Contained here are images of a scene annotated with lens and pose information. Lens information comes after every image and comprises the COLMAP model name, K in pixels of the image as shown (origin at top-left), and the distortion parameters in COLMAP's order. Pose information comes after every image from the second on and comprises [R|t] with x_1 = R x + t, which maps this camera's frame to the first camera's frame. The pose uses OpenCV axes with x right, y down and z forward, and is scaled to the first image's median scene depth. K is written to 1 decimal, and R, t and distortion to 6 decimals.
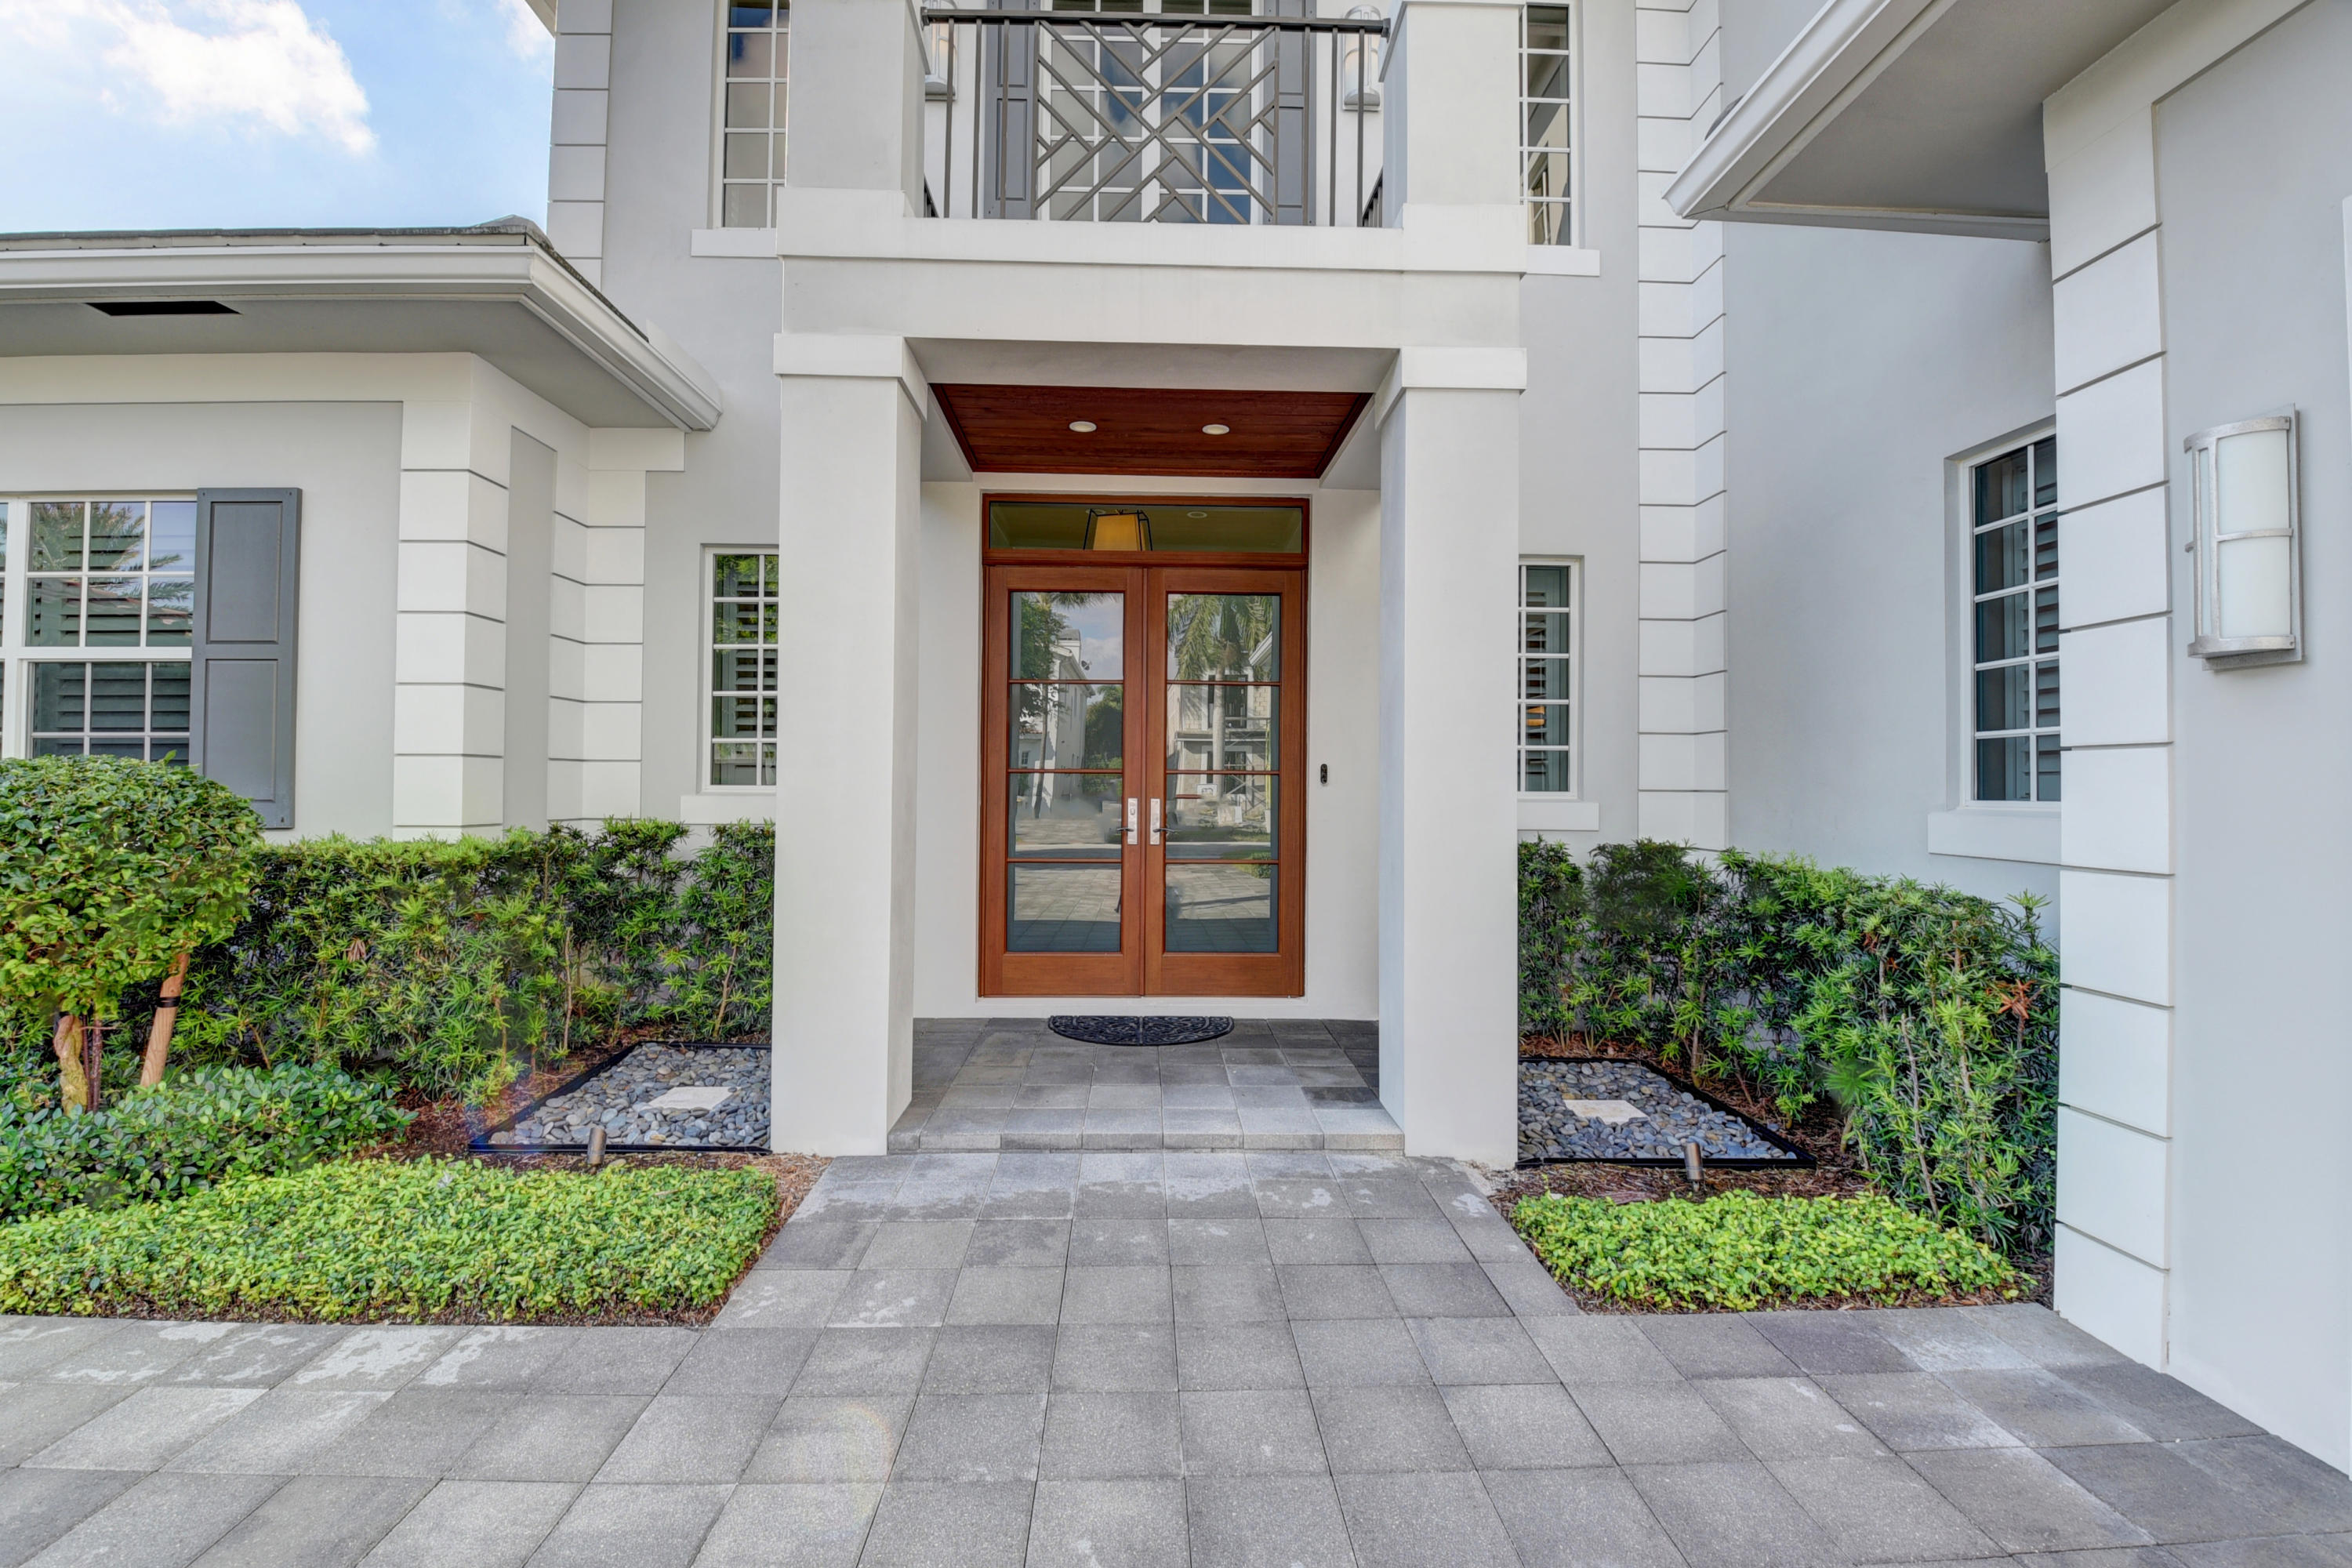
lens RADIAL K [[1039.9, 0, 1176.6], [0, 1039.9, 773.9], [0, 0, 1]] dist [-0.017596, -0.000522]
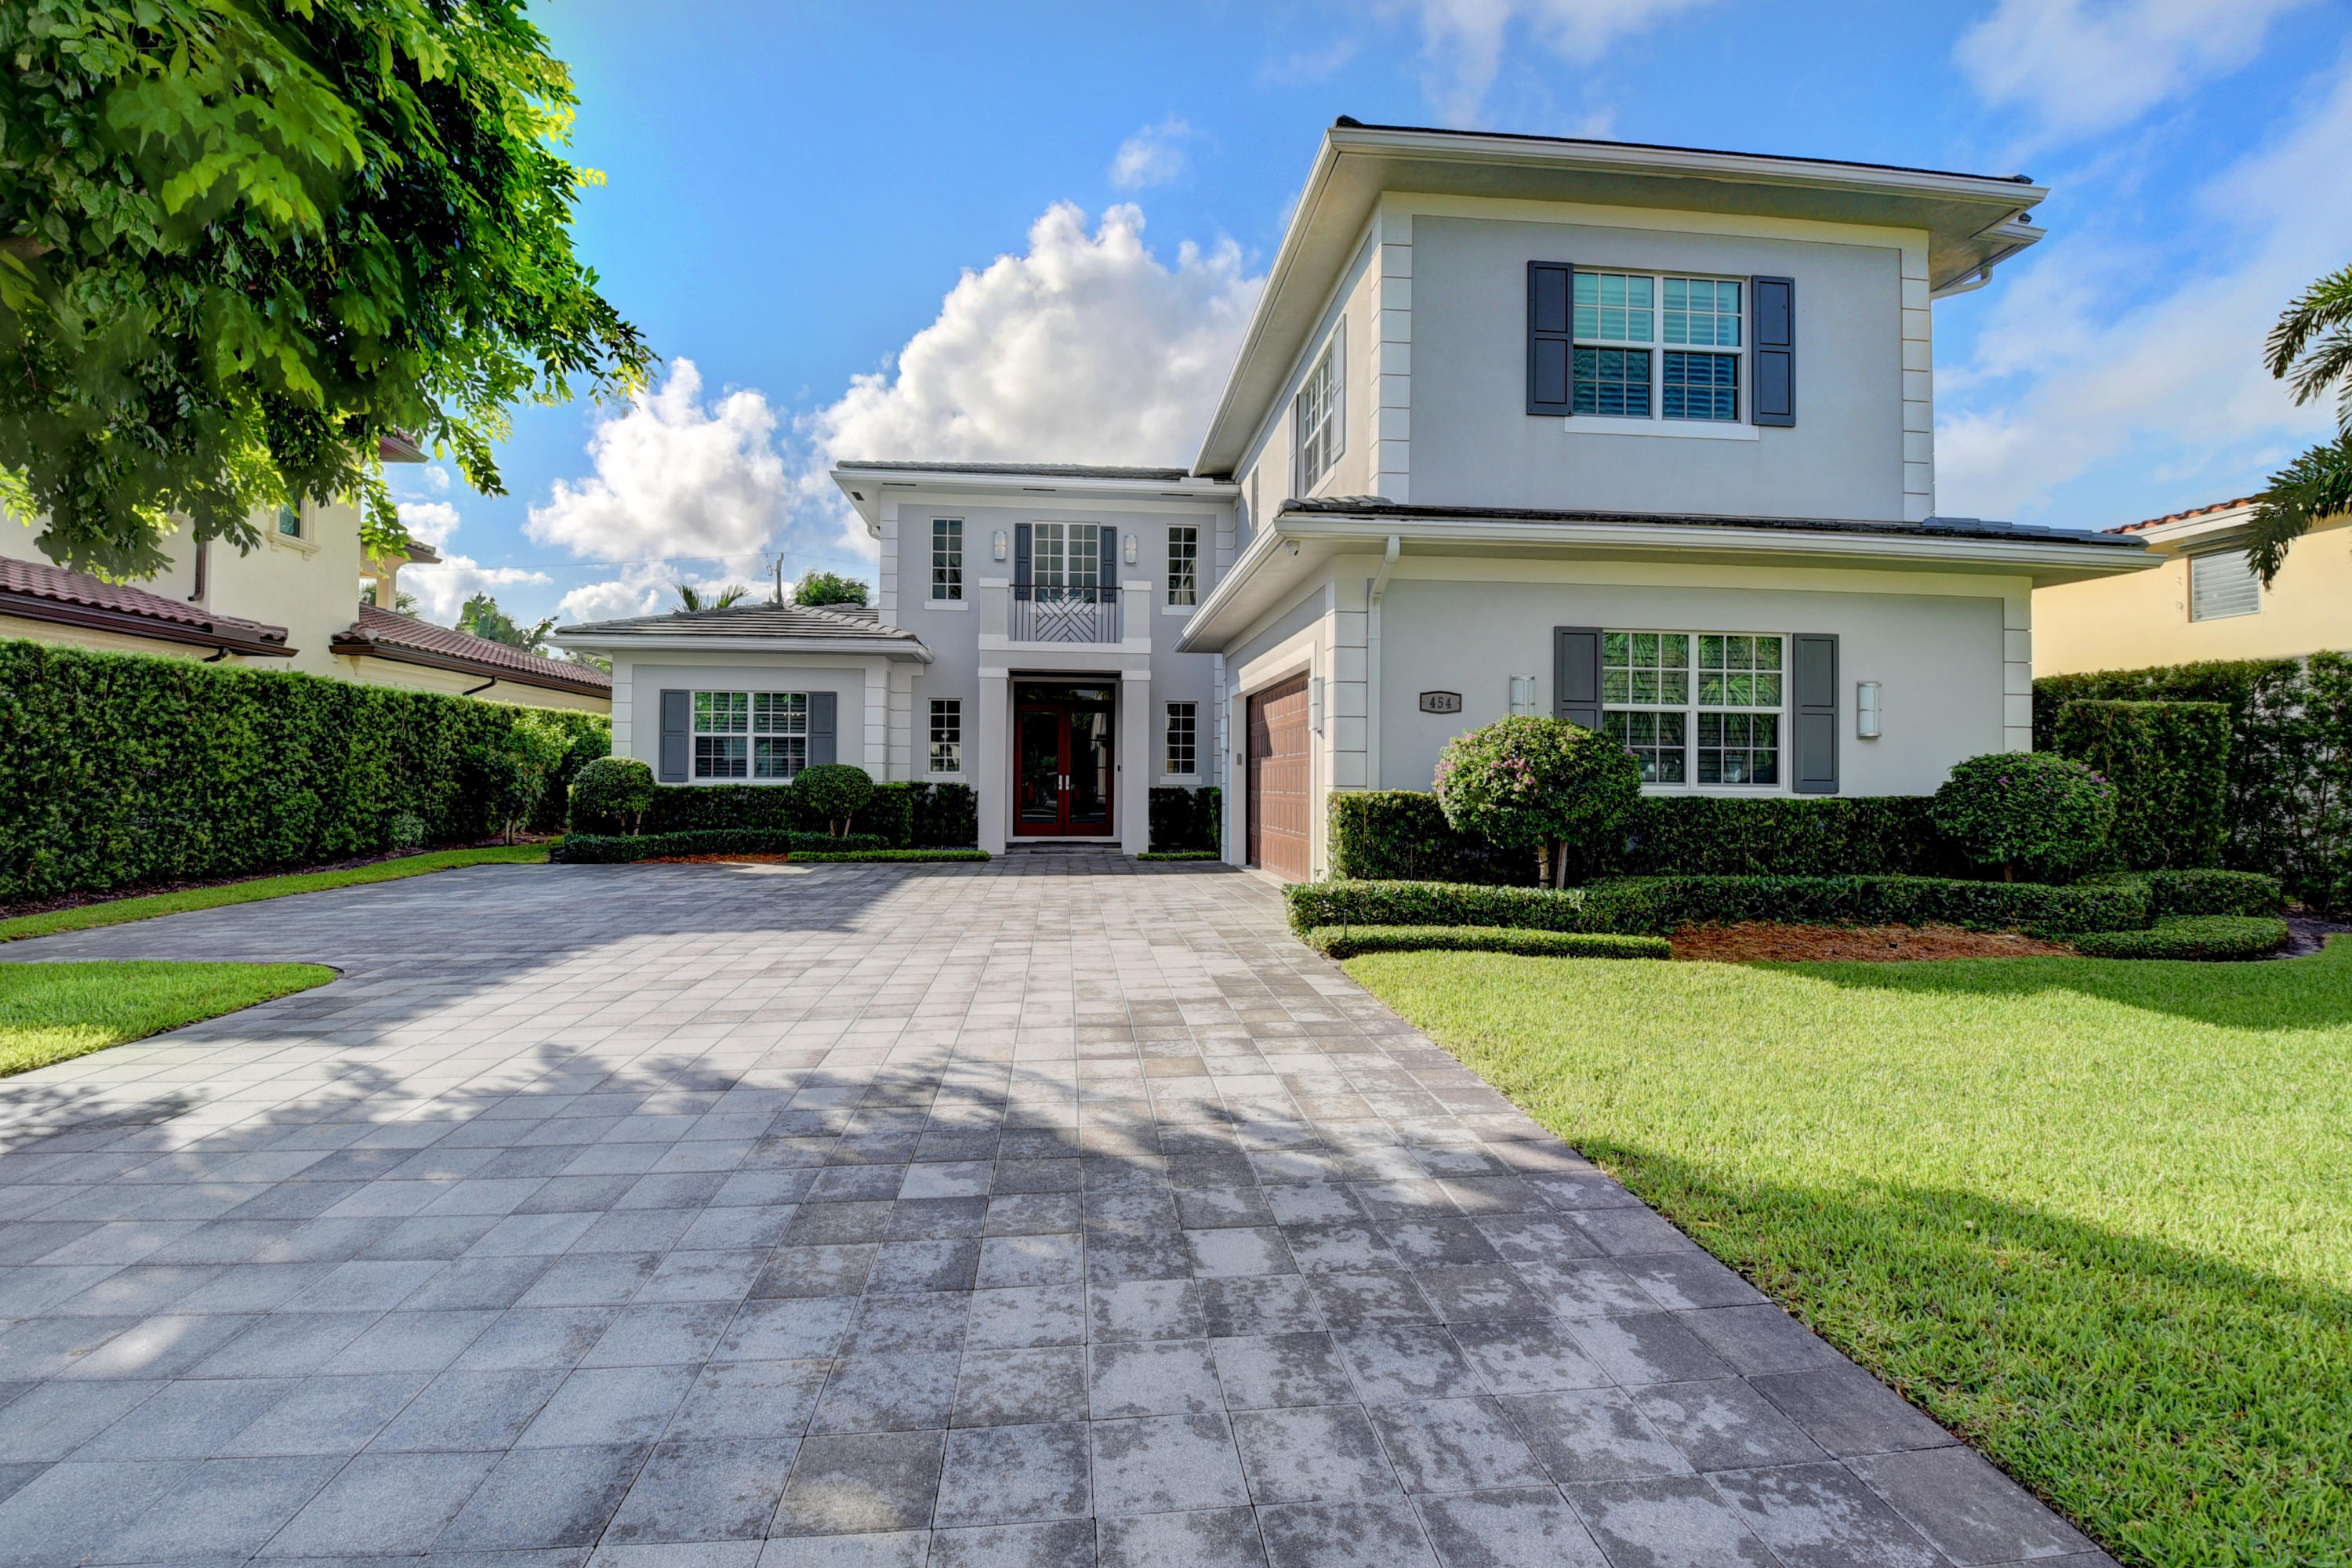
lens RADIAL K [[1039.9, 0, 1172.8], [0, 1039.9, 781.0], [0, 0, 1]] dist [-0.017596, -0.000522]
pose [[0.995540, -0.002717, 0.094300, 0.004412], [0.001309, 0.999887, 0.014984, -0.006195], [-0.094330, -0.014794, 0.995431, -2.654849]]
